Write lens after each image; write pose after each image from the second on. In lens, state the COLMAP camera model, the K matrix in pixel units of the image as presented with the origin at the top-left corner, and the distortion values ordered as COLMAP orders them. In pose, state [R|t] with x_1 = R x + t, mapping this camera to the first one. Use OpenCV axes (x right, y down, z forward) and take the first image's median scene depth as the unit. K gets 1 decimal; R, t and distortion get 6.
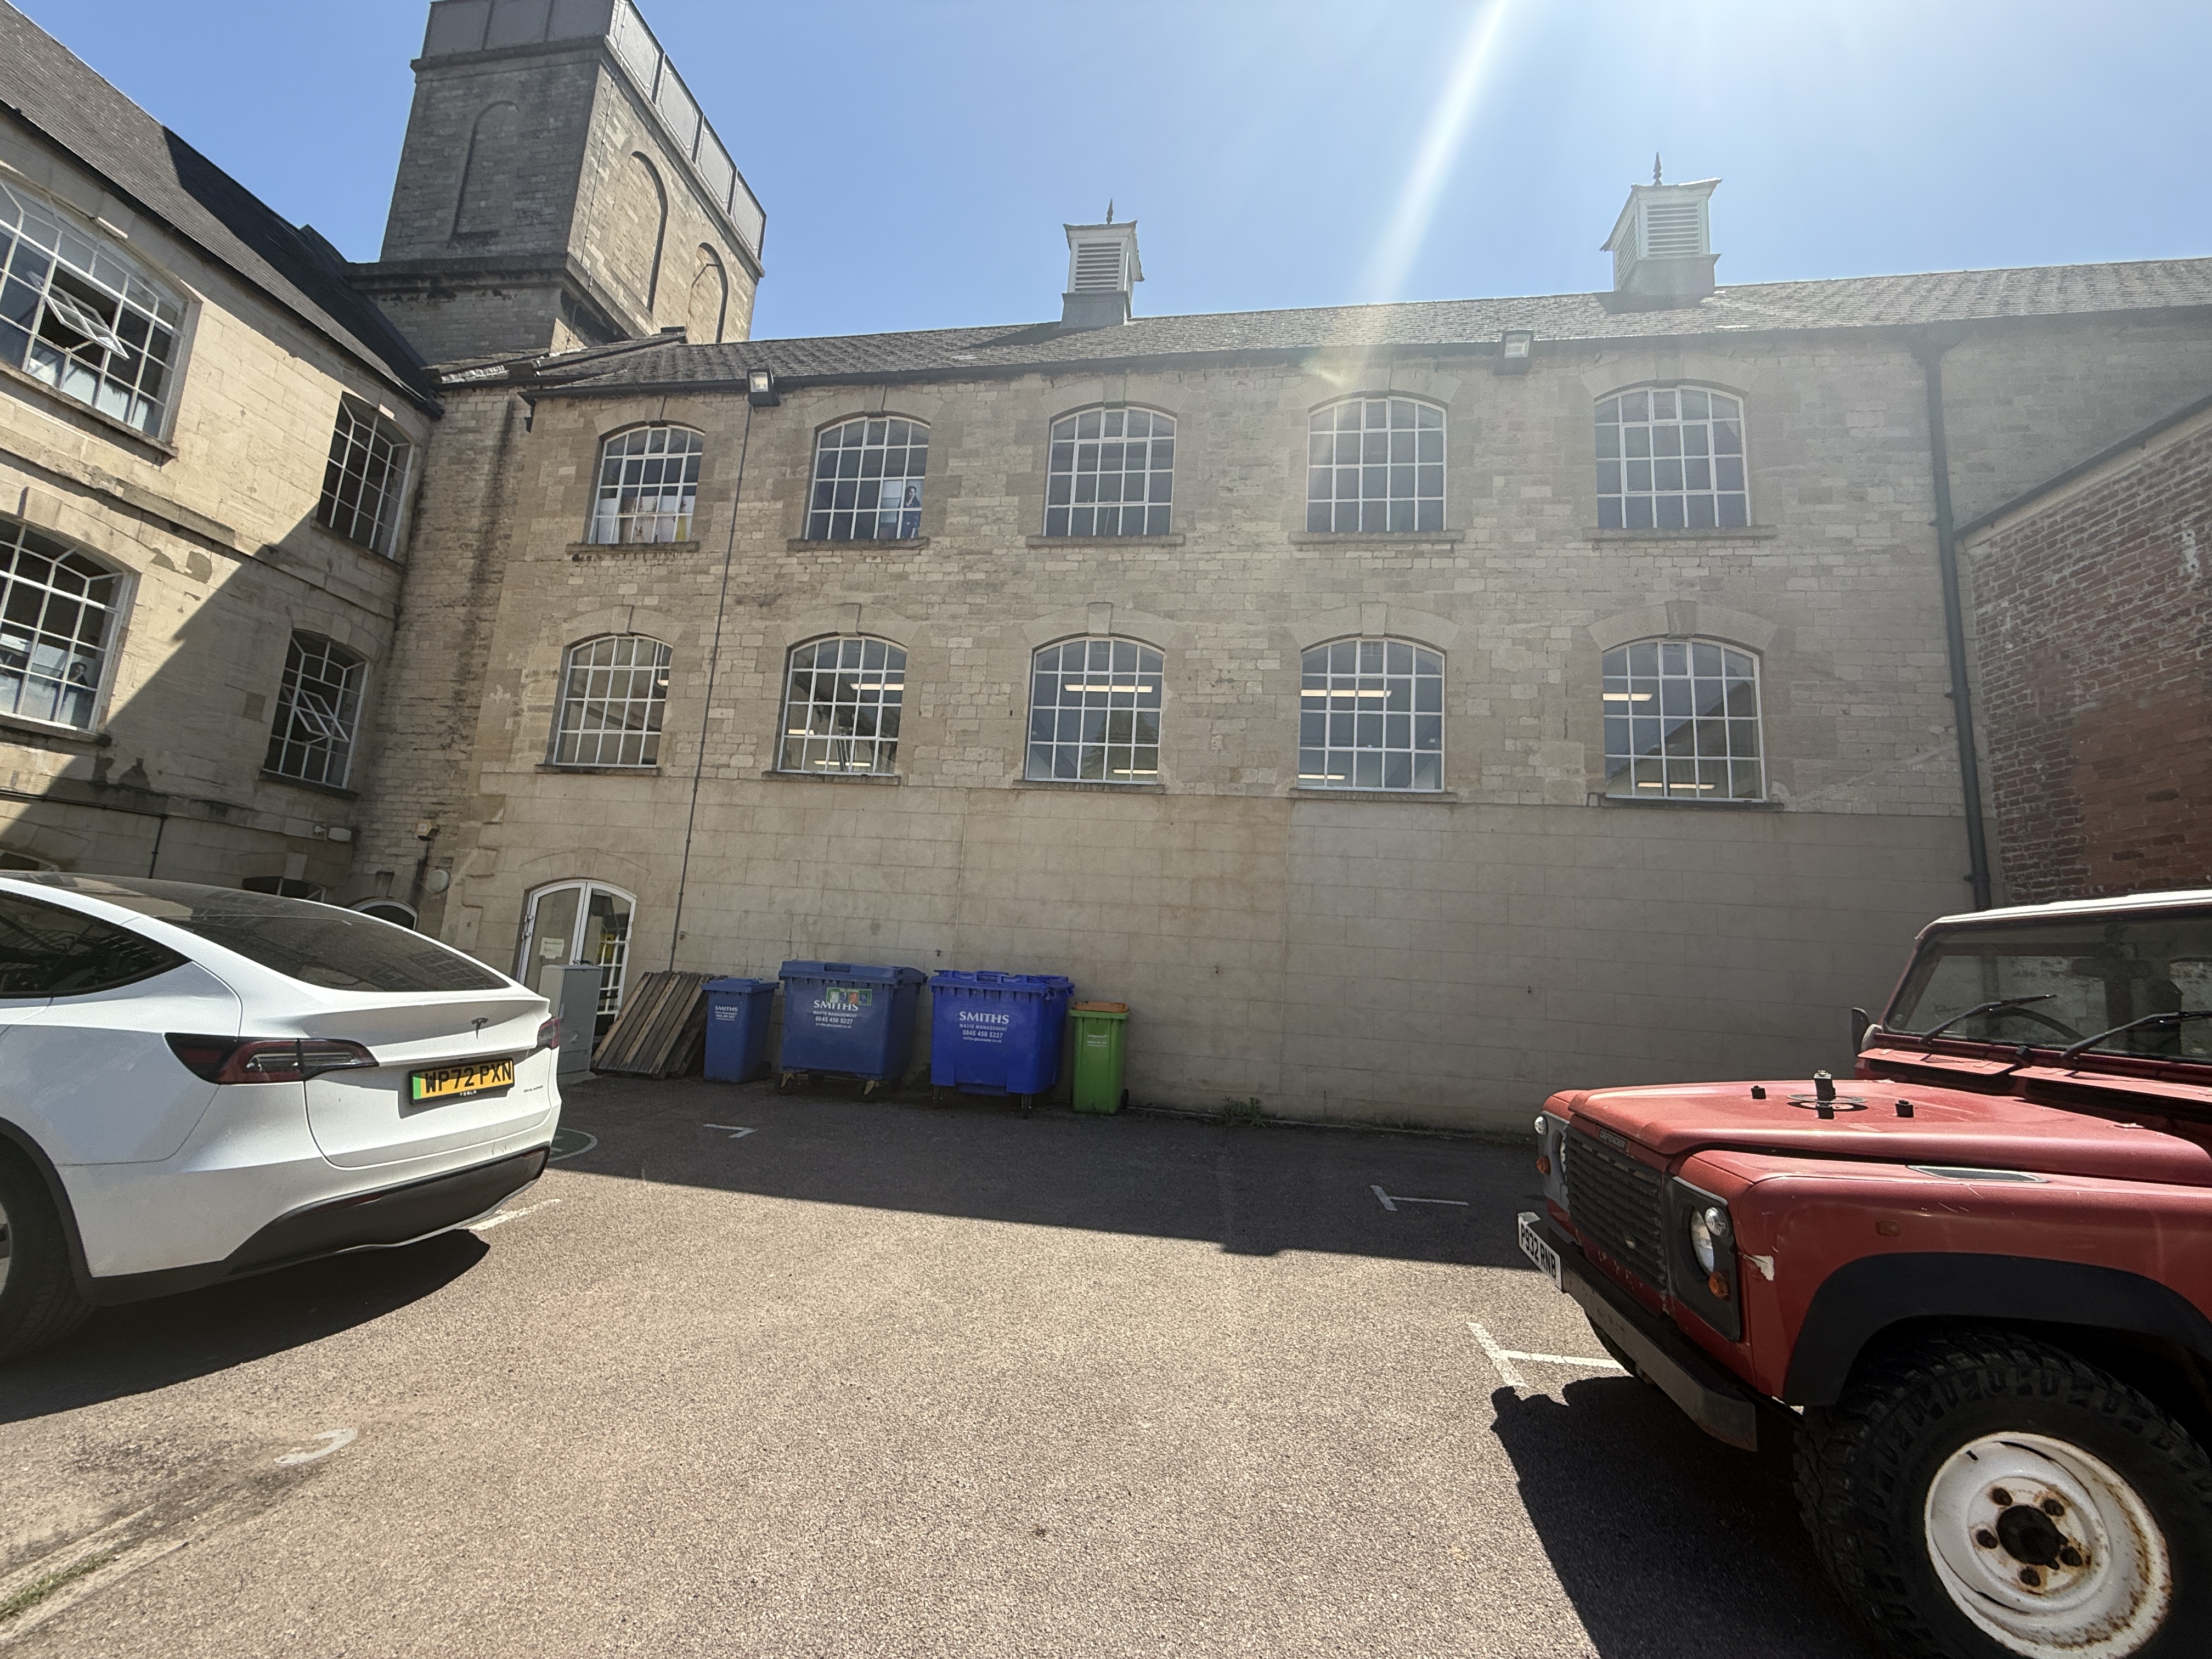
lens RADIAL K [[886.5, 0, 1106.6], [0, 886.5, 823.2], [0, 0, 1]] dist [0.000339, -0.000025]
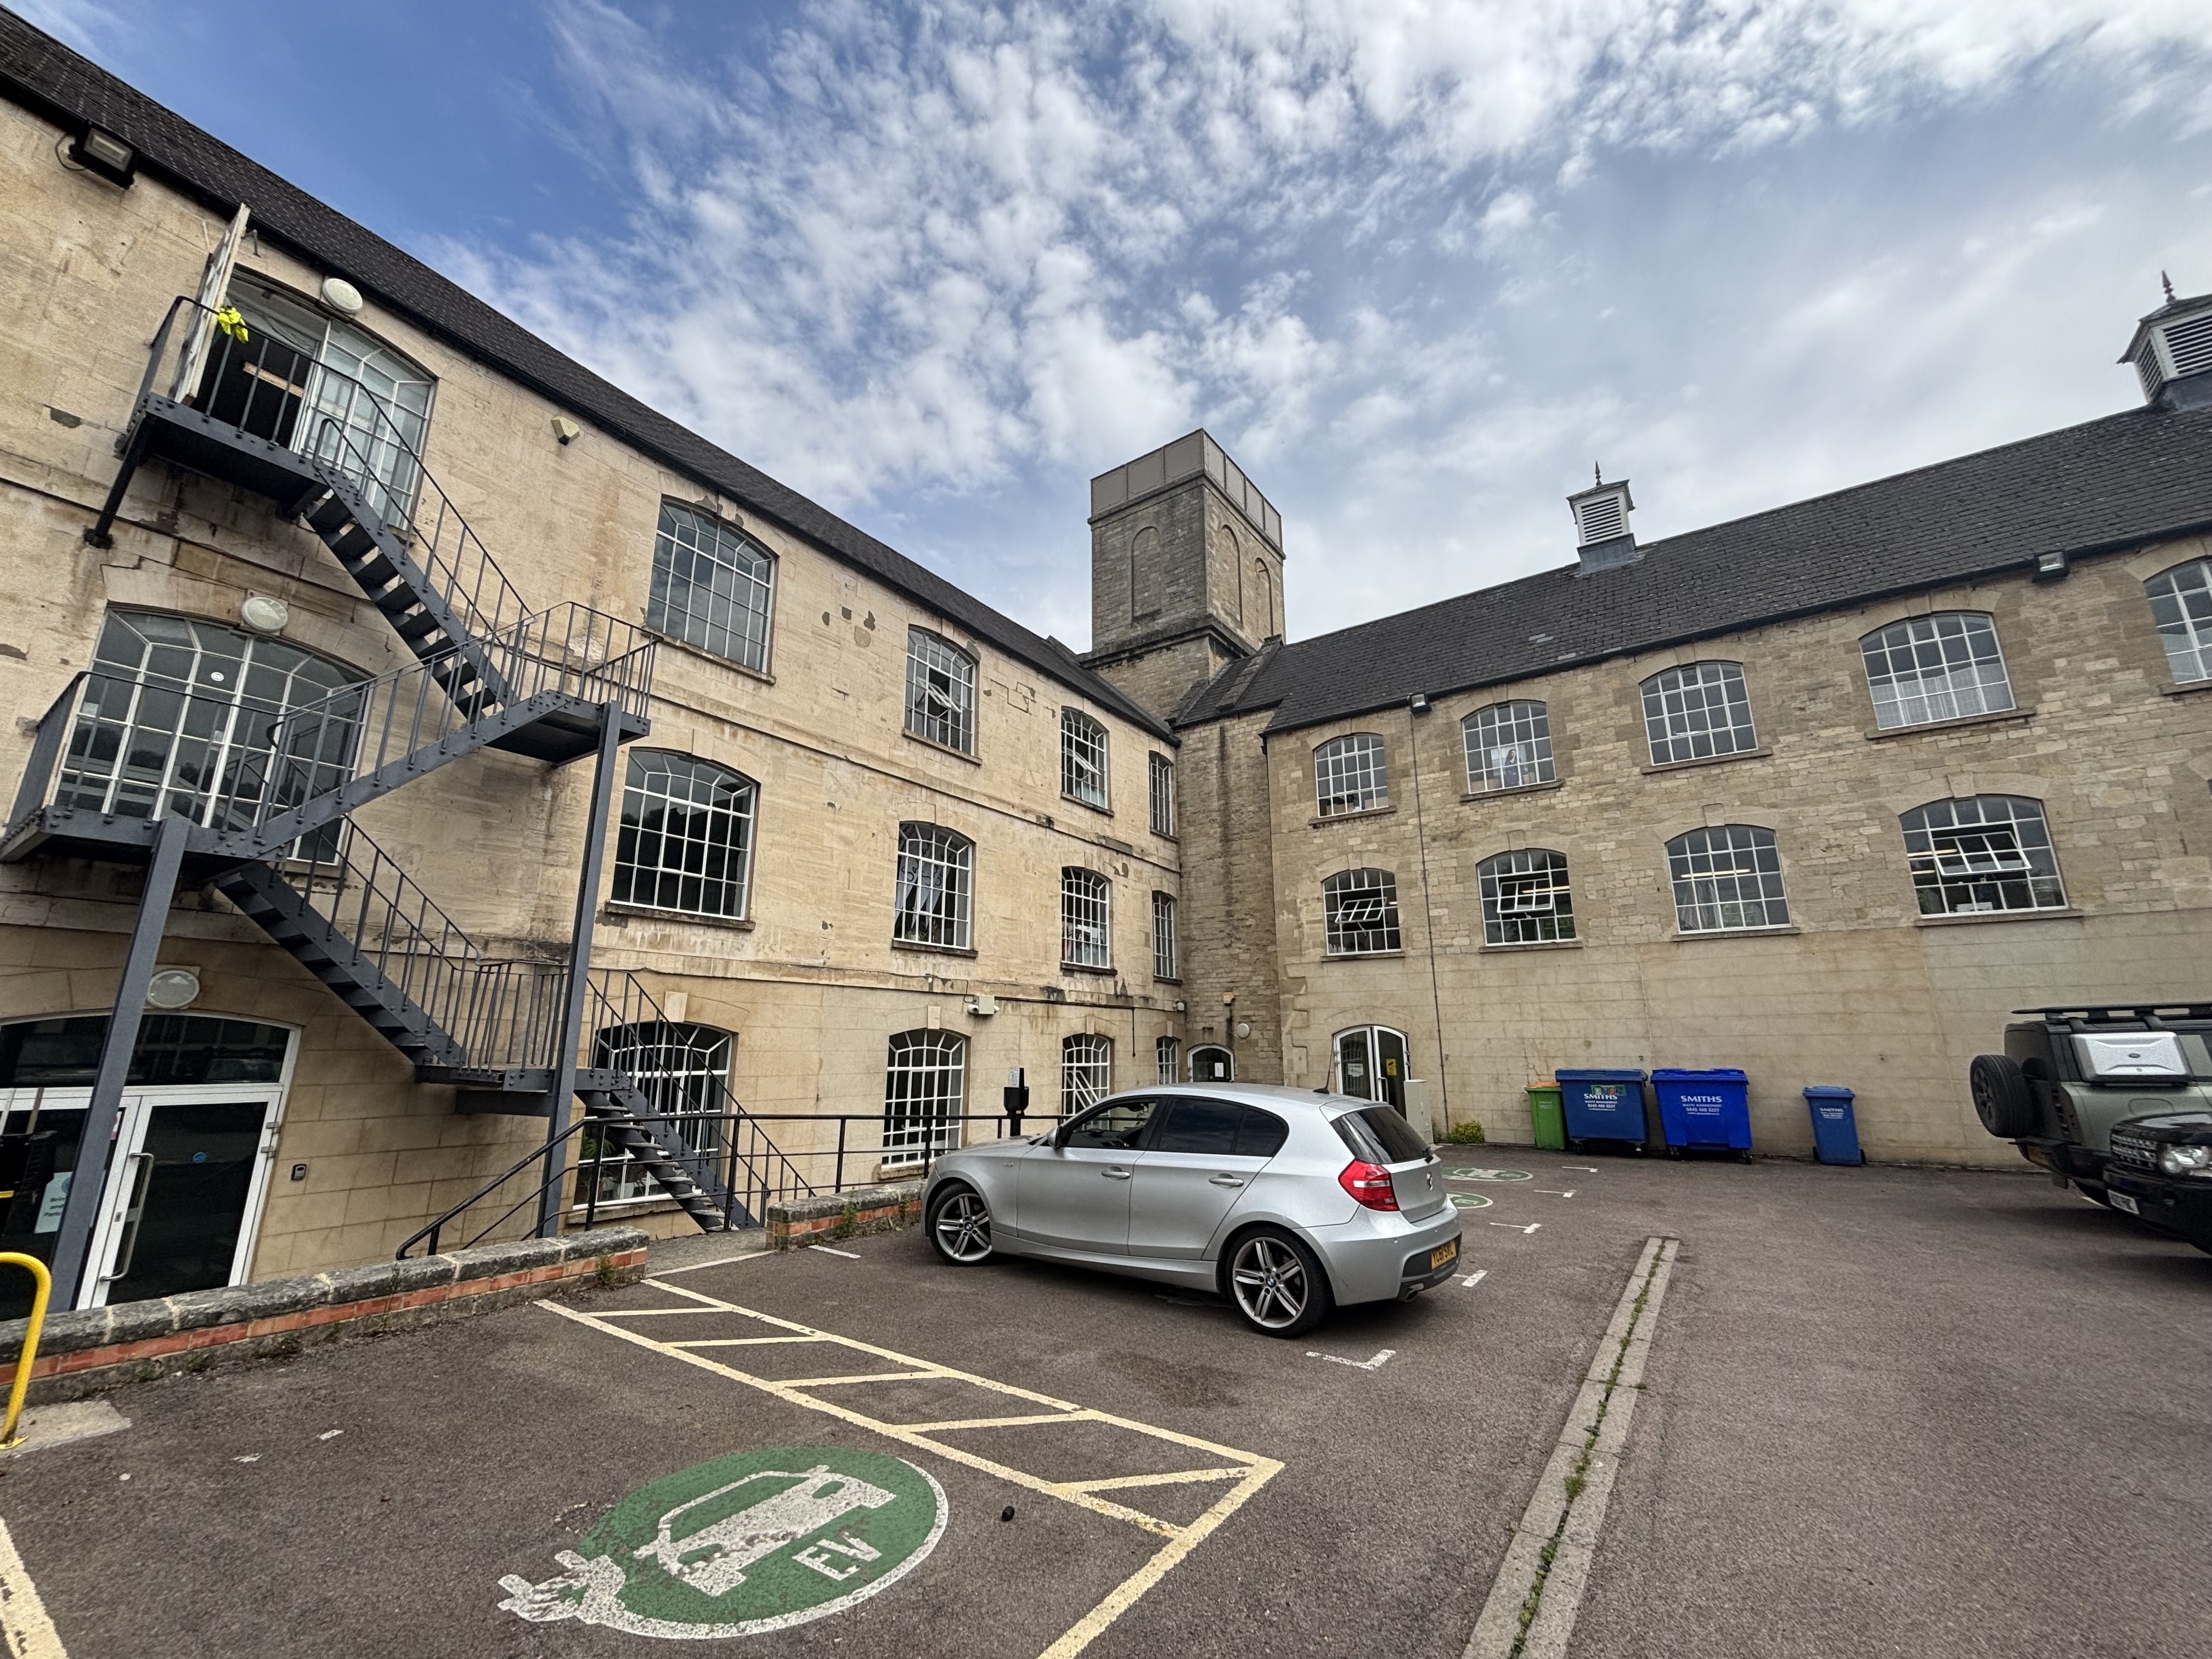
lens RADIAL K [[886.3, 0, 1106.0], [0, 886.3, 829.5], [0, 0, 1]] dist [0.001066, 0.000138]
pose [[0.893227, -0.170725, -0.415932, -0.289328], [0.129065, 0.983530, -0.126534, -0.149844], [0.430684, 0.059341, 0.900550, -0.714581]]
